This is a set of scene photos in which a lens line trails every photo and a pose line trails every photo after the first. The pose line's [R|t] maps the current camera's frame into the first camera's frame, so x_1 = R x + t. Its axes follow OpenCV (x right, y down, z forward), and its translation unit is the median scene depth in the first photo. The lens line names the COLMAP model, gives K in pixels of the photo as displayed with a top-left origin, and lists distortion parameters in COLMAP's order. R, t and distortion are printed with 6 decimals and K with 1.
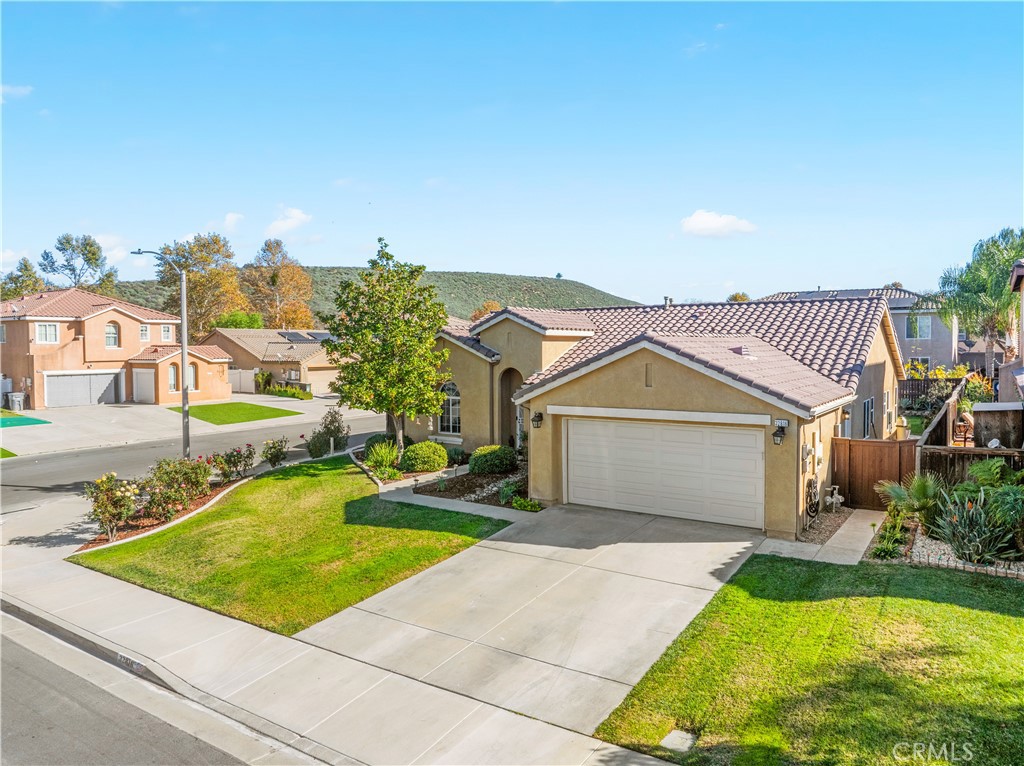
lens RADIAL K [[722.3, 0, 526.1], [0, 722.3, 377.9], [0, 0, 1]] dist [-0.030611, -0.001052]
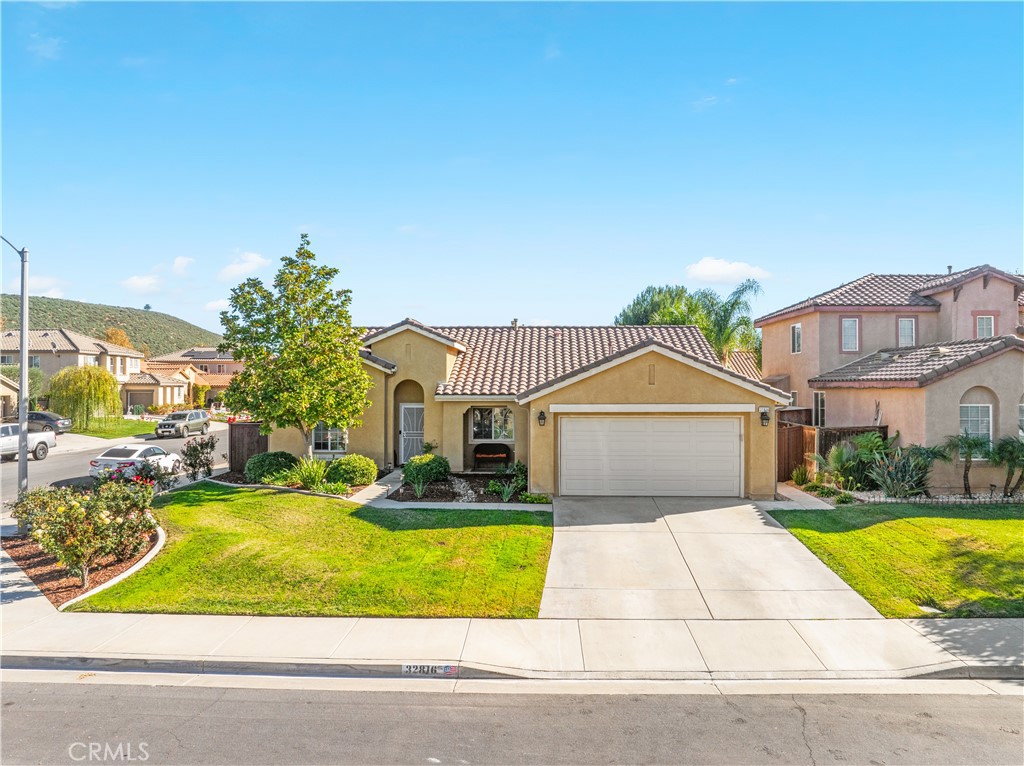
lens RADIAL K [[722.3, 0, 526.1], [0, 722.3, 377.9], [0, 0, 1]] dist [-0.030611, -0.001052]
pose [[0.847447, 0.014381, 0.530685, -0.578200], [0.017390, 0.998345, -0.054825, 0.057353], [-0.530595, 0.055690, 0.845794, 0.104389]]
